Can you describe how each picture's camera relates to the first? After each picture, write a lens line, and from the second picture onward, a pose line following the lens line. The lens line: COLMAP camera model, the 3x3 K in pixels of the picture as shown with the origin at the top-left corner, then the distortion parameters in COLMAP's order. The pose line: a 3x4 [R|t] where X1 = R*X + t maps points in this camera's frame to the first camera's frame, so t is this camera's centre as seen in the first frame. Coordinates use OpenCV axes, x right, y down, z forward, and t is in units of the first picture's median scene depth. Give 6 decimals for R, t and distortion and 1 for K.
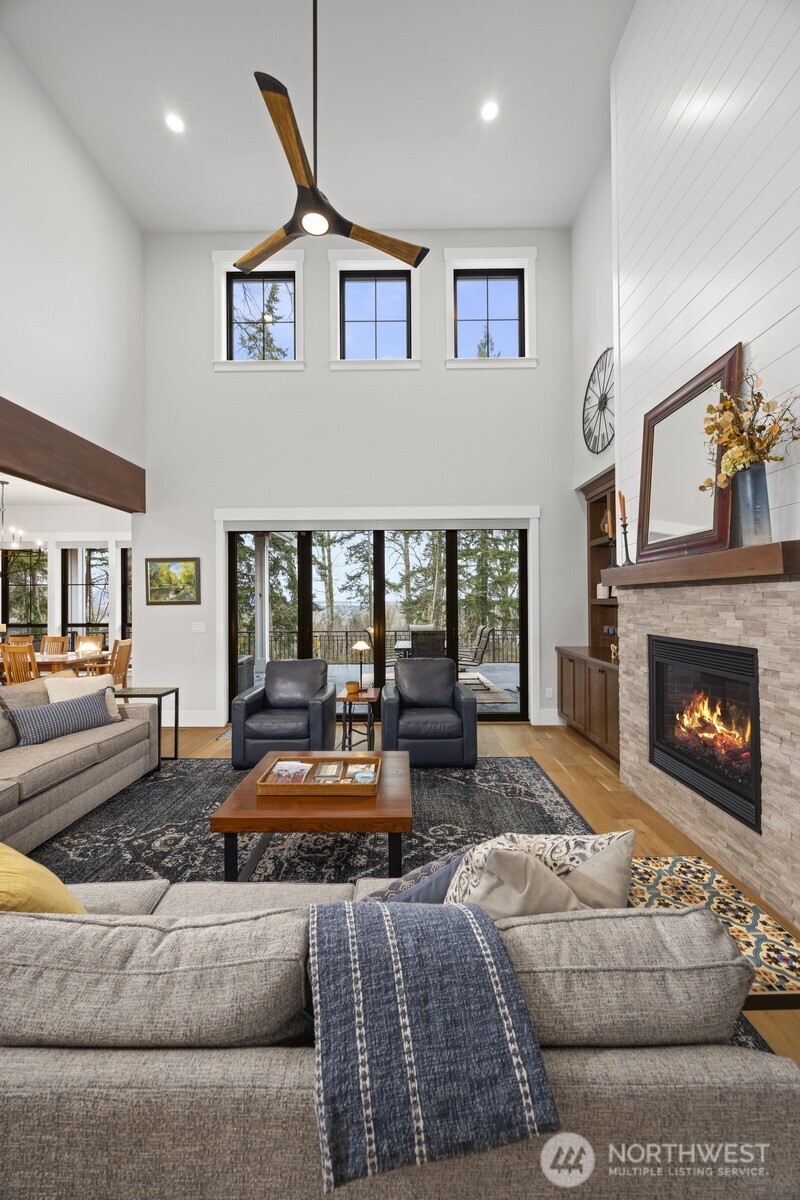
lens RADIAL K [[458.1, 0, 402.1], [0, 458.1, 602.3], [0, 0, 1]] dist [-0.002727, 0.000502]
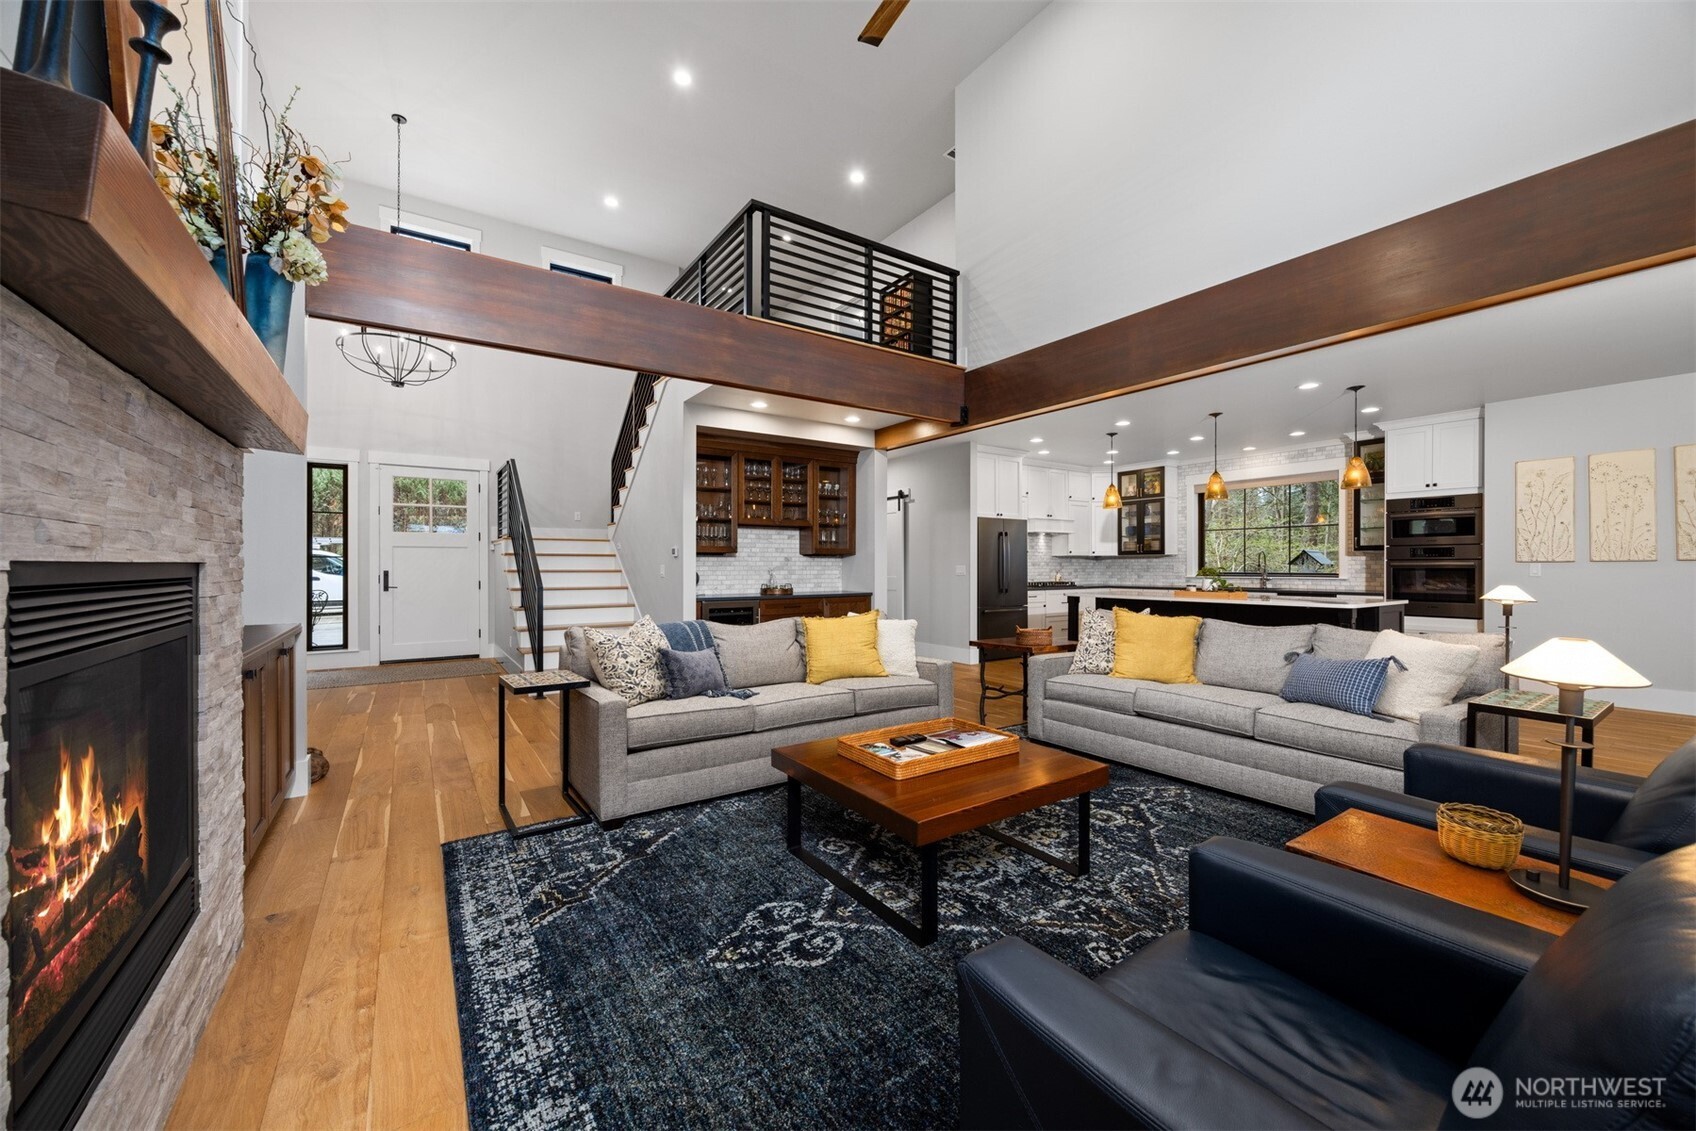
lens RADIAL K [[647.4, 0, 855.6], [0, 647.4, 566.8], [0, 0, 1]] dist [-0.002727, 0.000502]
pose [[-0.819807, 0.007731, -0.572588, 0.462172], [0.004515, 0.999965, 0.007036, 0.081635], [0.572622, 0.003183, -0.819813, 1.623967]]
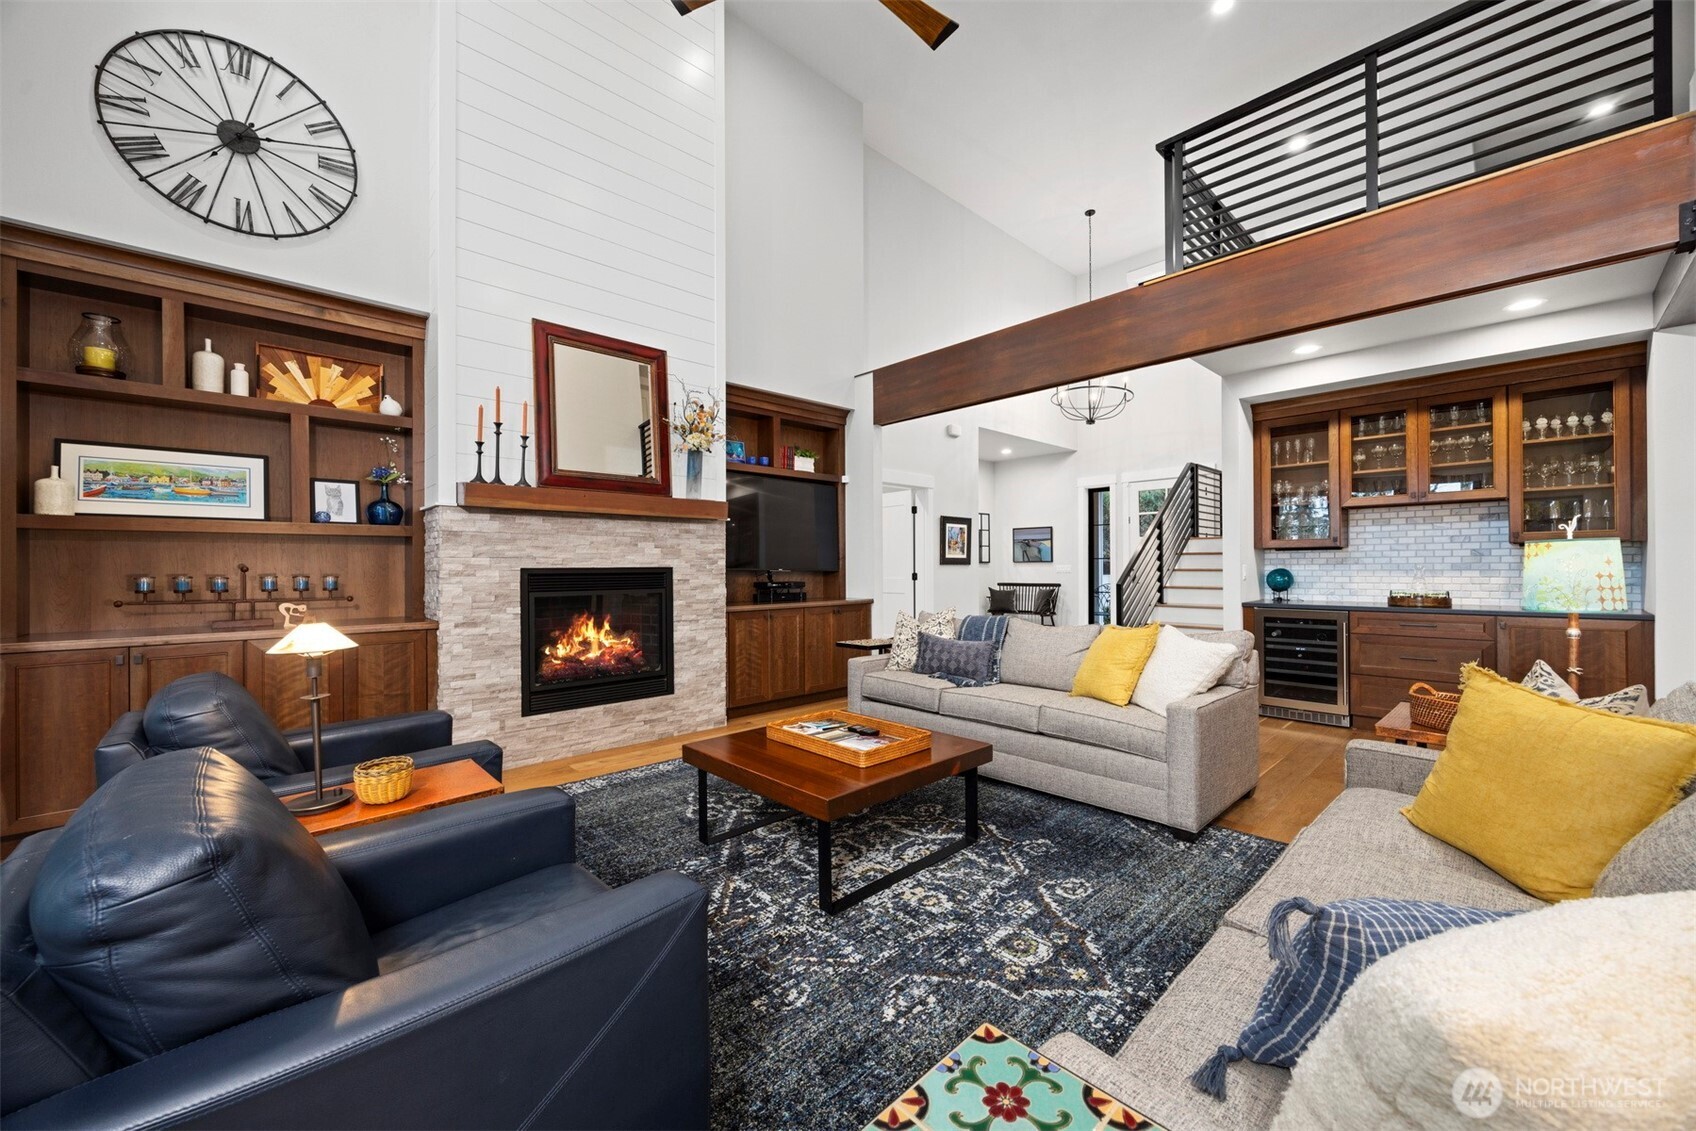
lens RADIAL K [[647.4, 0, 849.9], [0, 647.4, 564.0], [0, 0, 1]] dist [-0.002727, 0.000502]
pose [[-0.693254, 0.013416, 0.720568, -0.886246], [0.011256, 0.999906, -0.007788, 0.090001], [-0.720605, 0.002712, -0.693341, 1.606737]]
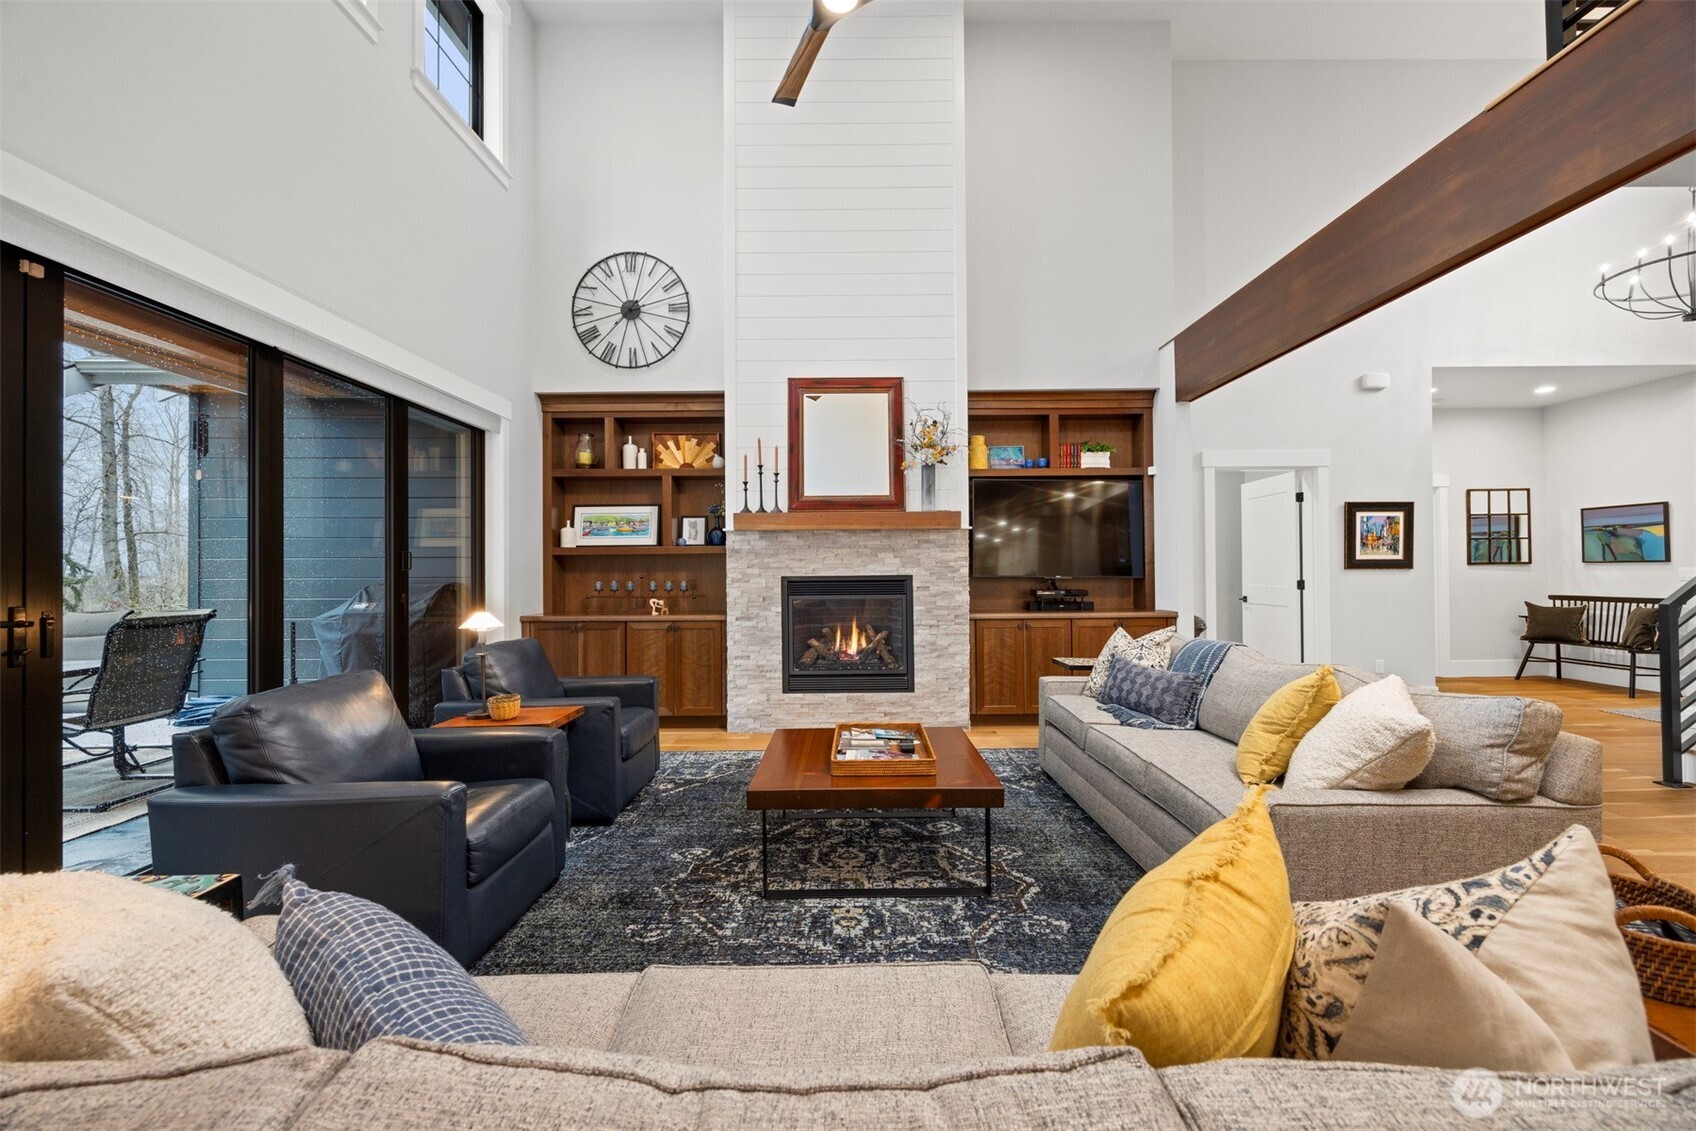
lens RADIAL K [[647.4, 0, 851.5], [0, 647.4, 565.9], [0, 0, 1]] dist [-0.002727, 0.000502]
pose [[-0.006256, 0.015247, 0.999864, -1.170468], [0.010537, 0.999829, -0.015181, 0.080051], [-0.999925, 0.010440, -0.006416, 0.967797]]
